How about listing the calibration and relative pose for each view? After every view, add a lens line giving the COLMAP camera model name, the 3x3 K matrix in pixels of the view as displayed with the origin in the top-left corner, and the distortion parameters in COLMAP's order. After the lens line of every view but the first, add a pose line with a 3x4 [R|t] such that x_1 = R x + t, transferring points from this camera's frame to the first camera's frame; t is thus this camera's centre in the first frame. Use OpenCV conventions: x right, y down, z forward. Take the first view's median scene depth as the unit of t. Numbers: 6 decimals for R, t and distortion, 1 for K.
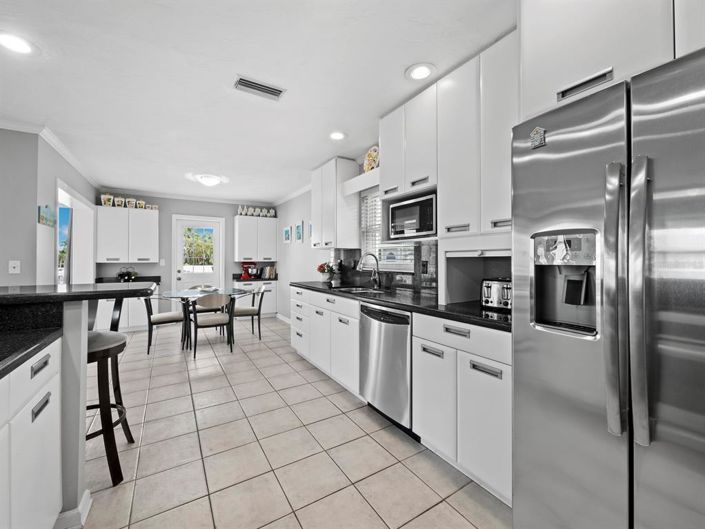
lens RADIAL K [[289.4, 0, 347.0], [0, 289.4, 254.5], [0, 0, 1]] dist [-0.000819, 0.000117]
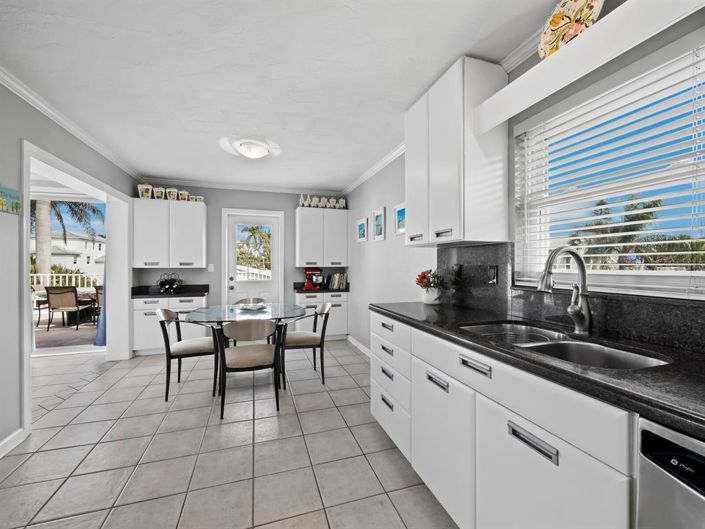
lens RADIAL K [[289.4, 0, 350.5], [0, 289.4, 262.8], [0, 0, 1]] dist [-0.000819, 0.000117]
pose [[0.972653, -0.000244, -0.232263, -0.077494], [0.002602, 0.999948, 0.009845, 0.007401], [0.232248, -0.010180, 0.972603, 0.338076]]
